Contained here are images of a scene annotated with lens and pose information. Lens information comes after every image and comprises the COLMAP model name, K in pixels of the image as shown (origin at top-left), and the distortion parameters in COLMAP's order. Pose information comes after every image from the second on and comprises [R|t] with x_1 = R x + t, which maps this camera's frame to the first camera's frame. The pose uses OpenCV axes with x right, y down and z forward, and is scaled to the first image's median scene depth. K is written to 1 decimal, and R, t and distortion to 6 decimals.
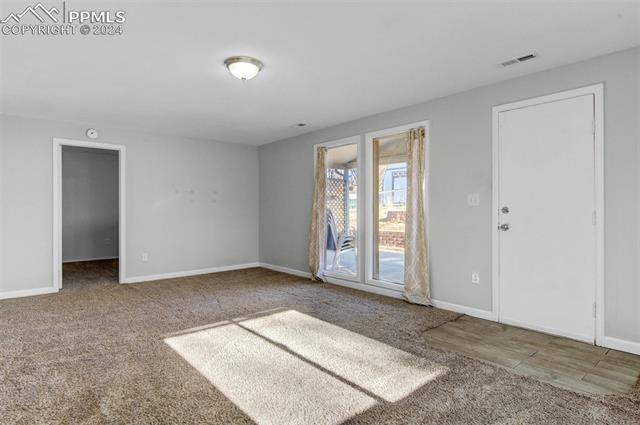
lens RADIAL K [[362.1, 0, 320.0], [0, 362.1, 212.5], [0, 0, 1]] dist [0.000217, 0.000246]
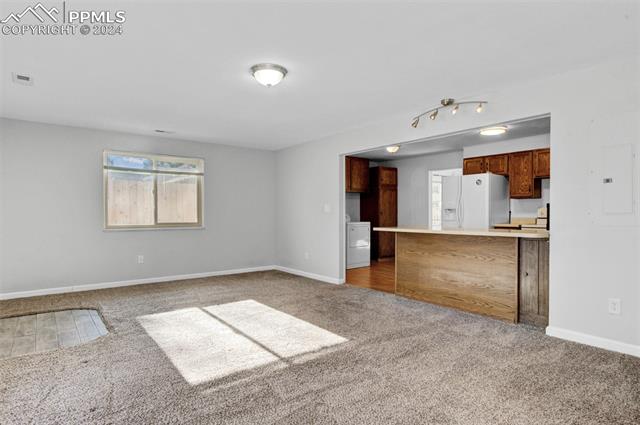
lens RADIAL K [[362.1, 0, 320.0], [0, 362.1, 212.5], [0, 0, 1]] dist [0.000217, 0.000246]
pose [[-0.999681, 0.002322, 0.025156, -0.242028], [0.002533, 0.999962, 0.008345, -0.014506], [-0.025135, 0.008406, -0.999649, 1.285167]]
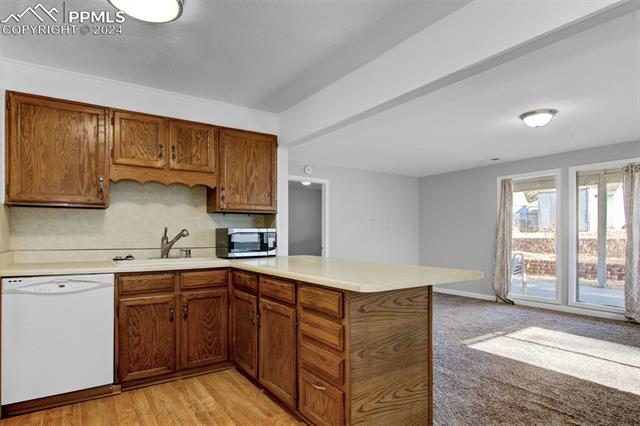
lens RADIAL K [[366.0, 0, 320.2], [0, 366.0, 234.0], [0, 0, 1]] dist [0.001043, 0.000751]
pose [[0.995063, 0.002753, -0.099205, -0.503271], [-0.003906, 0.999927, -0.011424, -0.002011], [0.099166, 0.011755, 0.995001, -0.161797]]
